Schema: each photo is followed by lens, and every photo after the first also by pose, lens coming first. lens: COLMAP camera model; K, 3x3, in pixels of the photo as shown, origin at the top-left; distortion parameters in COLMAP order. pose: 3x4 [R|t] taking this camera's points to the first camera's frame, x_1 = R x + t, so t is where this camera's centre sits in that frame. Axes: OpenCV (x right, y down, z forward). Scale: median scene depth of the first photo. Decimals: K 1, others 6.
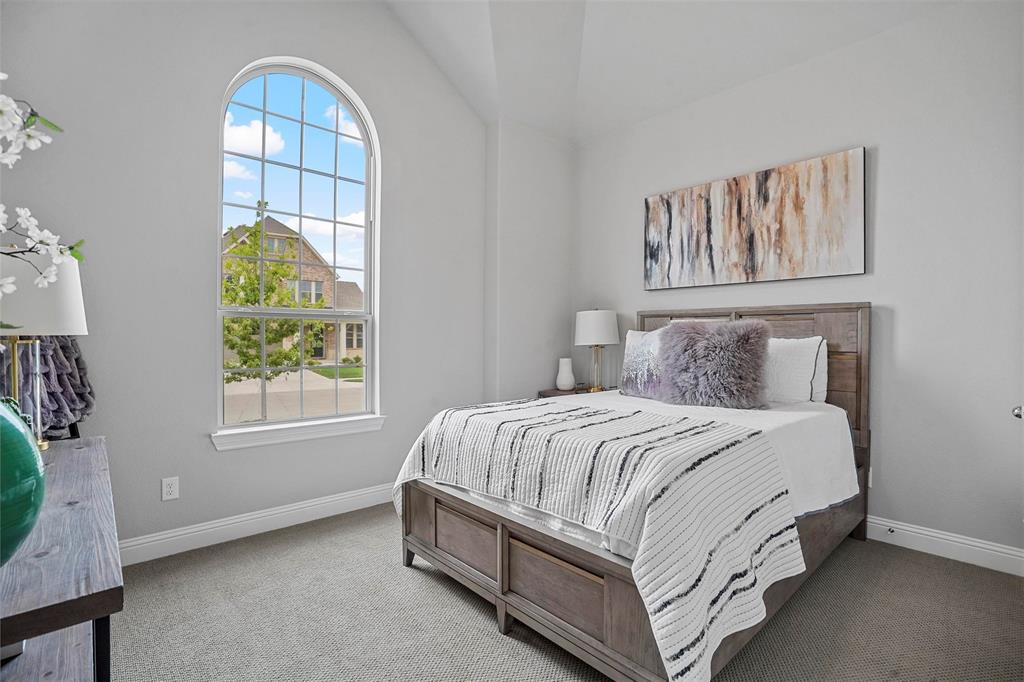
lens RADIAL K [[475.9, 0, 513.4], [0, 475.9, 341.4], [0, 0, 1]] dist [-0.056134, 0.020376]
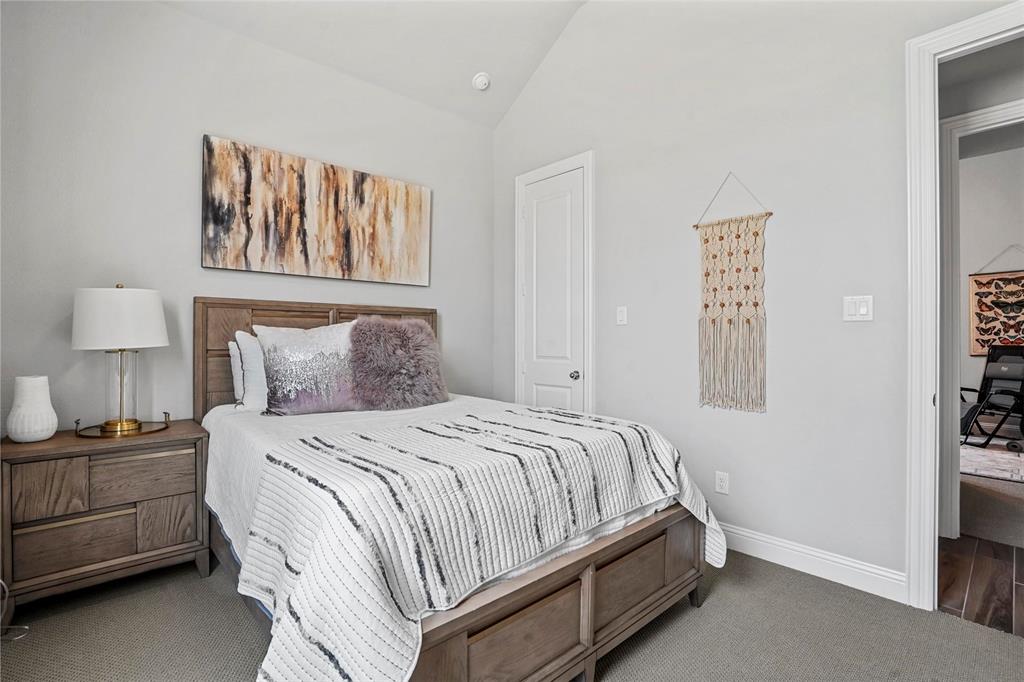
lens RADIAL K [[475.9, 0, 513.4], [0, 475.9, 341.4], [0, 0, 1]] dist [-0.056134, 0.020376]
pose [[-0.001203, -0.009550, 0.999954, -0.471670], [0.006511, 0.999933, 0.009557, -0.003882], [-0.999978, 0.006522, -0.001140, 0.642391]]
